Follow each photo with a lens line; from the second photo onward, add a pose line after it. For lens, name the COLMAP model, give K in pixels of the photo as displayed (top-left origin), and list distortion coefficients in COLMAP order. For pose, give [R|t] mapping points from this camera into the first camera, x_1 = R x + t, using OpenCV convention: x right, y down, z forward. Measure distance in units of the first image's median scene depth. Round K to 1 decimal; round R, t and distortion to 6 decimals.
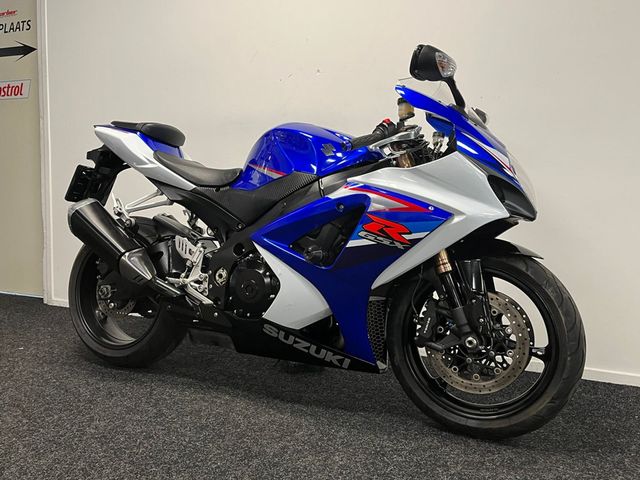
lens RADIAL K [[580.2, 0, 320.0], [0, 580.2, 240.0], [0, 0, 1]] dist [-0.048438, -0.000972]
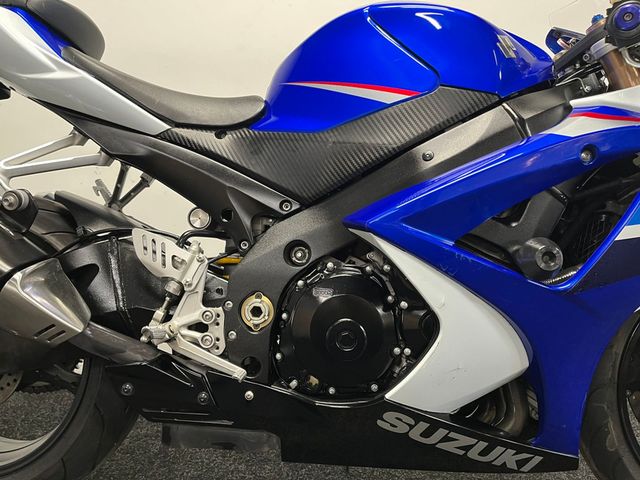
lens RADIAL K [[491.8, 0, 320.0], [0, 491.8, 240.0], [0, 0, 1]] dist [0.005312, -0.001669]
pose [[0.930224, -0.028717, 0.365868, -0.263119], [0.026712, 0.999588, 0.010544, 0.001502], [-0.366019, -0.000035, 0.930607, 0.599888]]
